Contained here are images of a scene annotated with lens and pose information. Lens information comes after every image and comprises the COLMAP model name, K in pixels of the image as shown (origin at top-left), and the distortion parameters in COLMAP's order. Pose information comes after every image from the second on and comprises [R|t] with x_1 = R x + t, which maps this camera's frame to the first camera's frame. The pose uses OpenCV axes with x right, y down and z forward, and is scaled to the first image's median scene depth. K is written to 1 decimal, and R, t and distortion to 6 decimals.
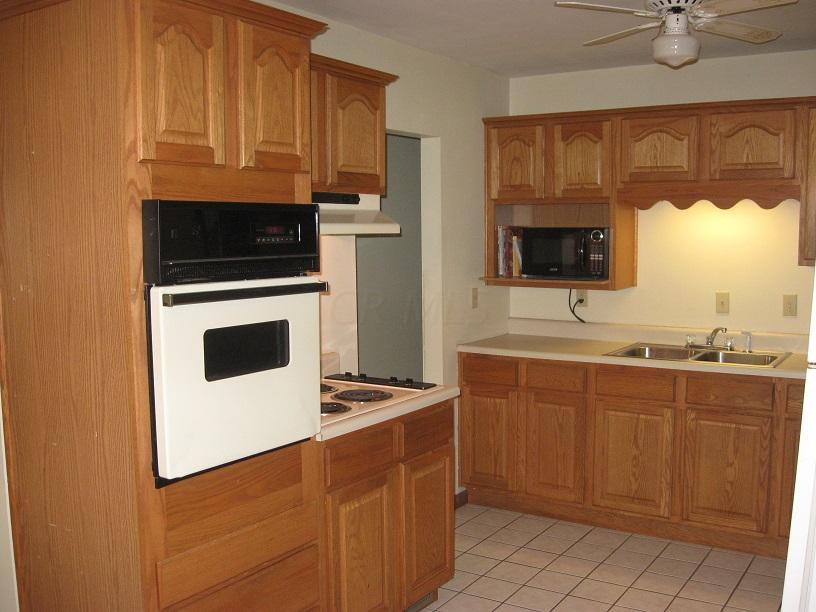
lens RADIAL K [[838.0, 0, 412.0], [0, 838.0, 325.6], [0, 0, 1]] dist [-0.157293, 0.108679]
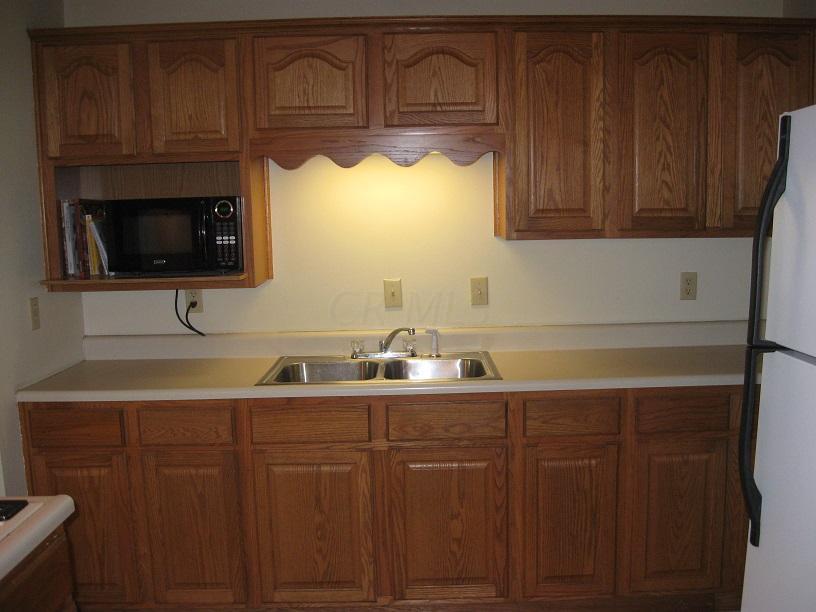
lens RADIAL K [[838.0, 0, 412.0], [0, 838.0, 325.6], [0, 0, 1]] dist [-0.157293, 0.108679]
pose [[0.828917, -0.089929, 0.552095, -0.032357], [0.078250, 0.995929, 0.044740, -0.031544], [-0.553871, 0.006116, 0.832580, 0.353296]]
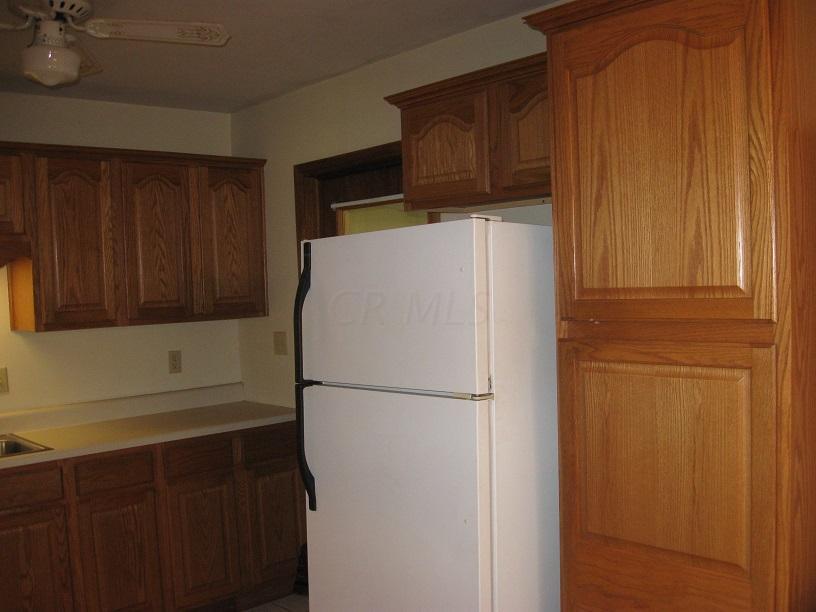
lens RADIAL K [[838.0, 0, 412.0], [0, 838.0, 325.6], [0, 0, 1]] dist [-0.157293, 0.108679]
pose [[0.242095, -0.057424, 0.968552, -0.252688], [0.144515, 0.989246, 0.022529, -0.036935], [-0.959430, 0.134516, 0.247791, 0.342088]]
